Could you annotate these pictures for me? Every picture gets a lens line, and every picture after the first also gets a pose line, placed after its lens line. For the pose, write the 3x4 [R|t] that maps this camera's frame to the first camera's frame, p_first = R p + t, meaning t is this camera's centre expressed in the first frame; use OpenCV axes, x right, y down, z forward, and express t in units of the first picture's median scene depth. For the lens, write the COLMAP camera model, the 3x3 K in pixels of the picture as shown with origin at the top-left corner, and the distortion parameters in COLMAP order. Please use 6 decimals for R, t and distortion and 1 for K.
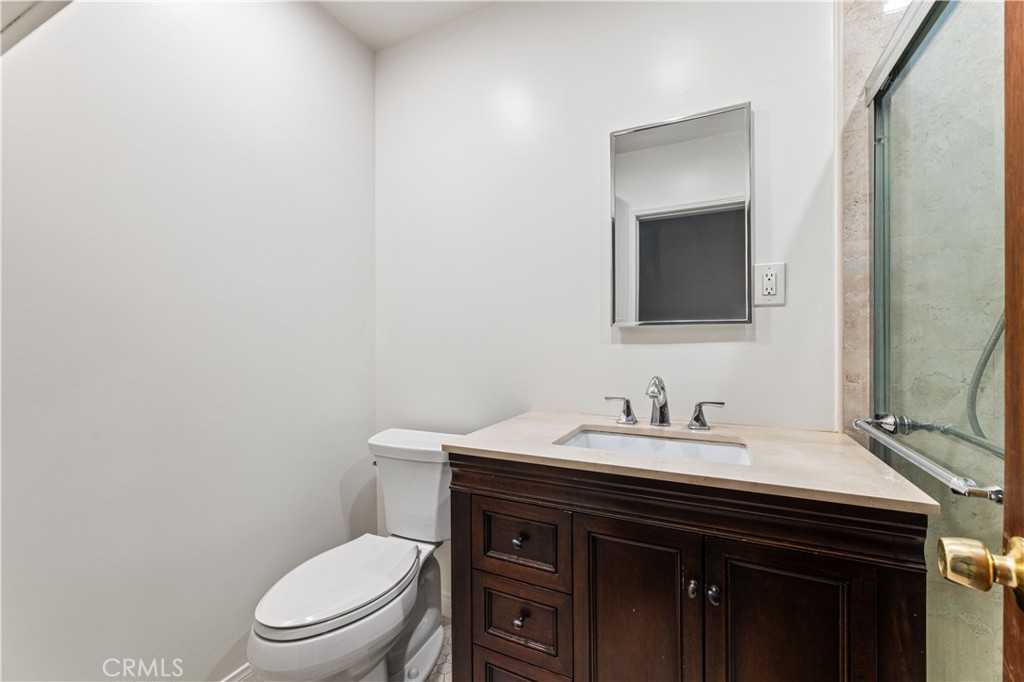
lens RADIAL K [[412.5, 0, 513.6], [0, 412.5, 342.7], [0, 0, 1]] dist [0.000323, -0.000121]
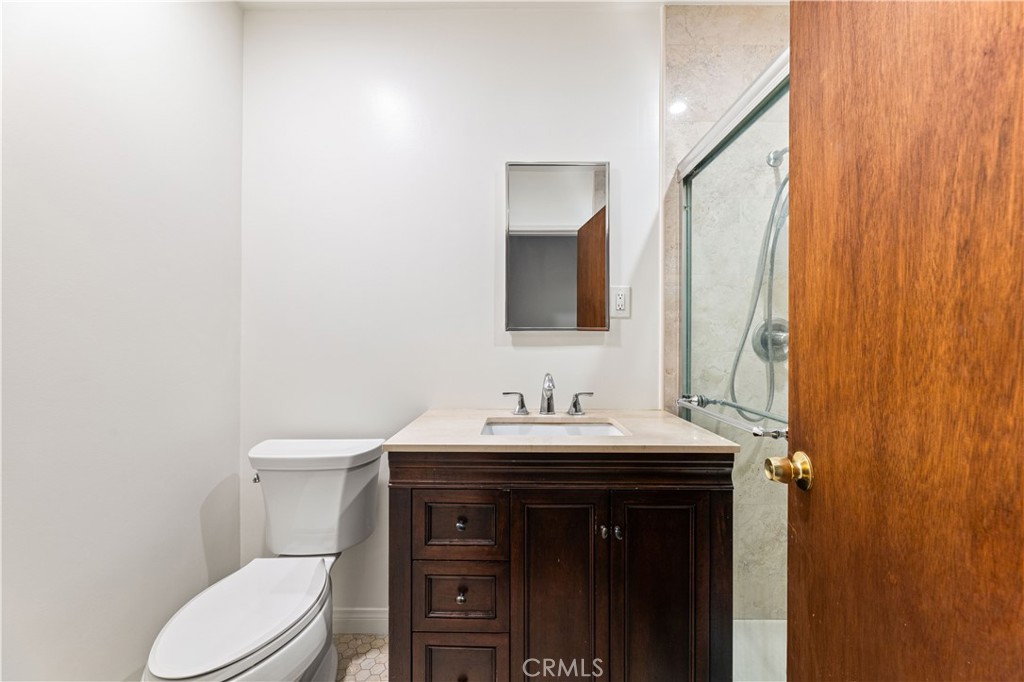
lens RADIAL K [[412.5, 0, 511.6], [0, 412.5, 343.1], [0, 0, 1]] dist [0.000323, -0.000121]
pose [[0.900523, 0.008960, 0.434716, -0.311915], [-0.006782, 0.999955, -0.006561, 0.002236], [-0.434756, 0.002960, 0.900544, -0.048533]]
